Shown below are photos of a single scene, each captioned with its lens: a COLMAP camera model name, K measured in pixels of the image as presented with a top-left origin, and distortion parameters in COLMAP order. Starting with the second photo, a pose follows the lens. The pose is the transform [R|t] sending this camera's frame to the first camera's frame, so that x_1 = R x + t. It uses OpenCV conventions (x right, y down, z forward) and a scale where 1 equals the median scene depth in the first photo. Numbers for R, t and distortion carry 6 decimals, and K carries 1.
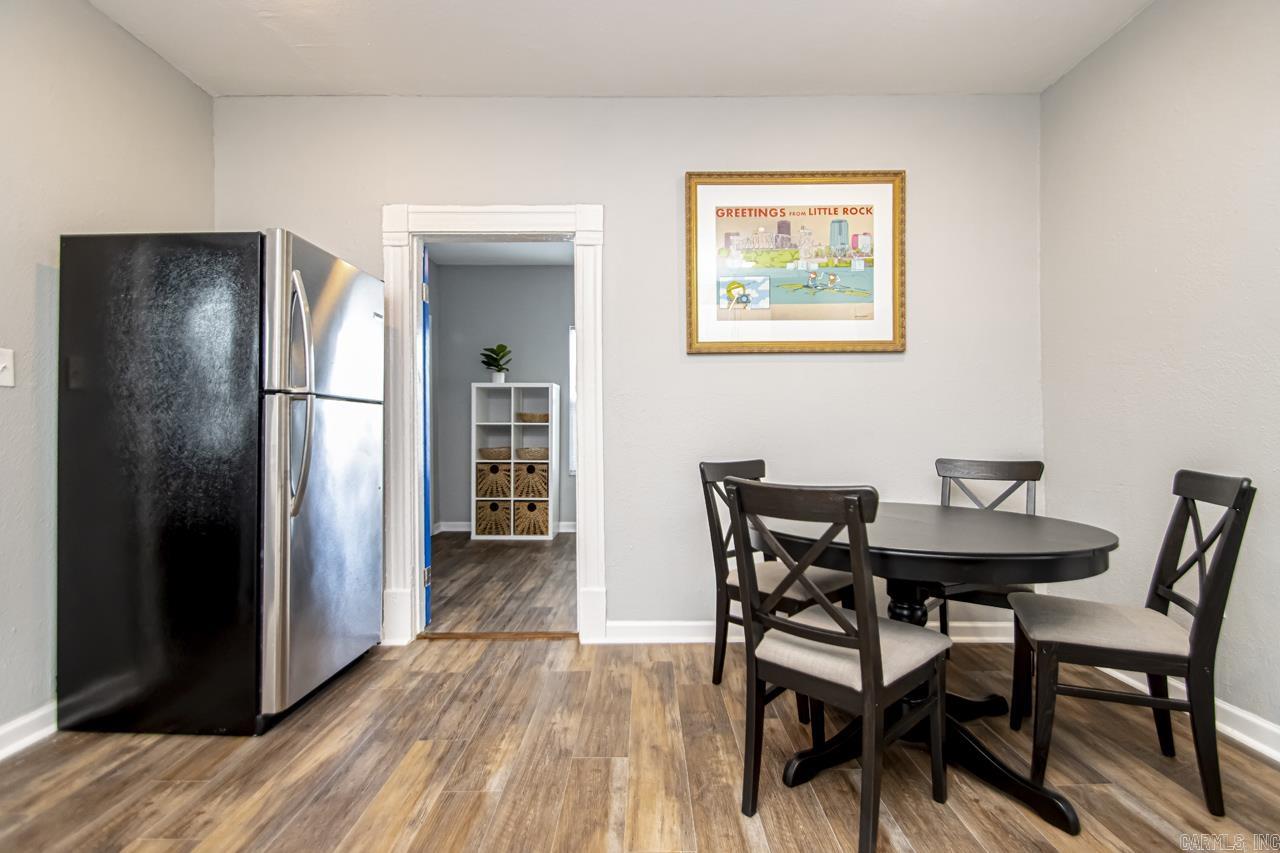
lens RADIAL K [[619.5, 0, 646.4], [0, 619.5, 429.1], [0, 0, 1]] dist [0.017548, -0.021280]
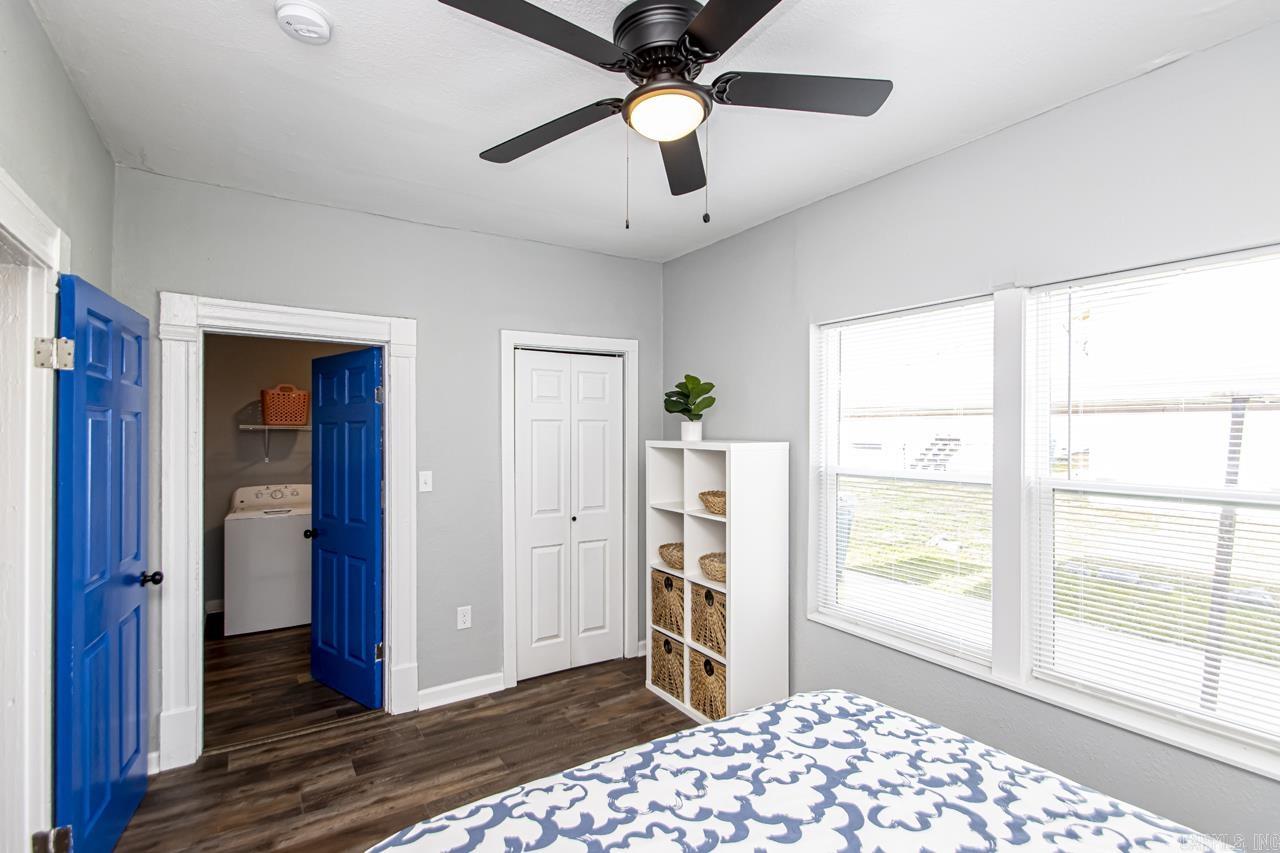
lens RADIAL K [[619.5, 0, 646.4], [0, 619.5, 429.1], [0, 0, 1]] dist [0.017548, -0.021280]
pose [[0.545312, -0.005648, -0.838214, 0.314091], [-0.002584, 0.999961, -0.008419, -0.101454], [0.838229, 0.006757, 0.545276, 0.803733]]
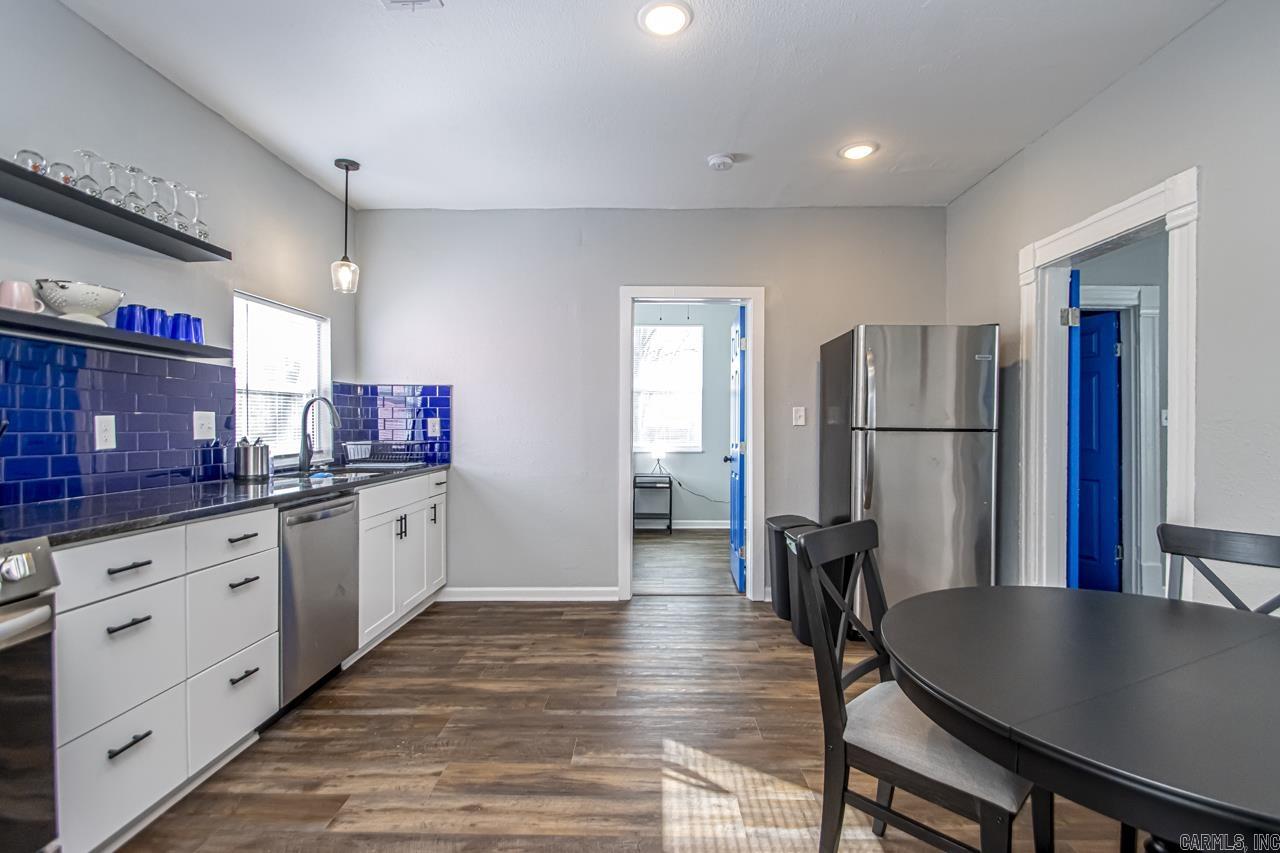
lens RADIAL K [[619.5, 0, 646.4], [0, 619.5, 429.1], [0, 0, 1]] dist [0.017548, -0.021280]
pose [[-0.004397, 0.005838, -0.999973, 0.460834], [-0.001085, 0.999982, 0.005843, -0.031678], [0.999990, 0.001111, -0.004390, 0.228609]]
